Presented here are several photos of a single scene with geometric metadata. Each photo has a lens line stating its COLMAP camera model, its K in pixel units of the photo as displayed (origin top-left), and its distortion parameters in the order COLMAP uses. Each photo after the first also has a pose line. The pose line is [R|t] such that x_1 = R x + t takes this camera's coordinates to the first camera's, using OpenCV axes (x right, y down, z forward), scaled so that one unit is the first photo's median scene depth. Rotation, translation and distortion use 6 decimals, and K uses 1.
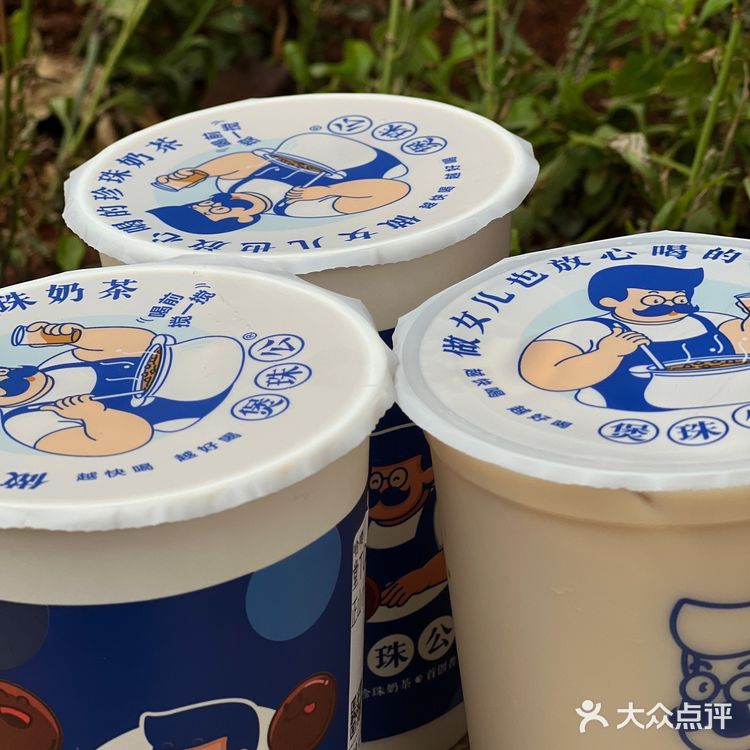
lens RADIAL K [[2336.4, 0, 375.0], [0, 2336.4, 375.0], [0, 0, 1]] dist [-0.636625, 14.038358]
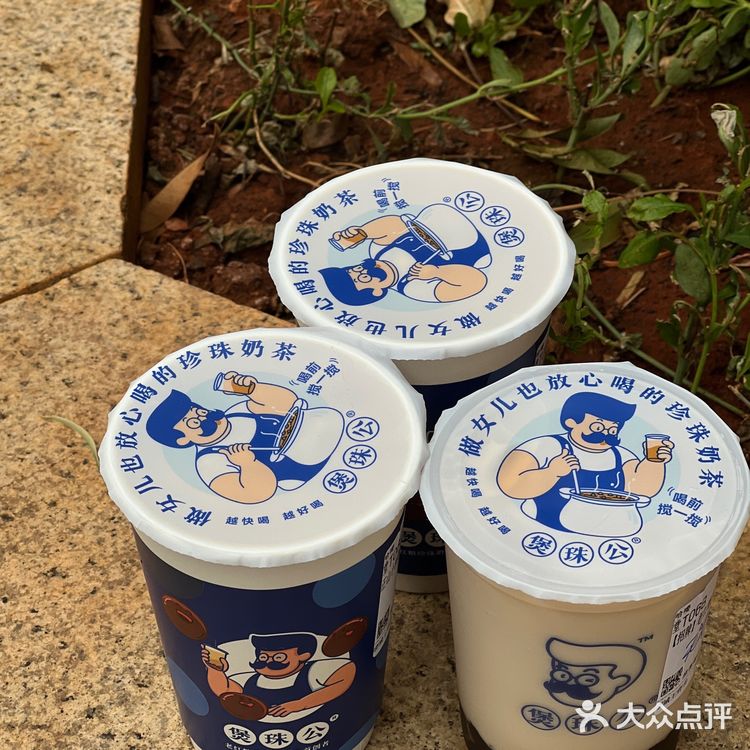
lens RADIAL K [[2336.4, 0, 375.0], [0, 2336.4, 375.0], [0, 0, 1]] dist [-0.636625, 14.038358]
pose [[0.976441, 0.181182, -0.117197, 0.150260], [-0.137133, 0.940381, 0.311252, -0.549069], [0.166604, -0.287847, 0.943073, -0.557675]]
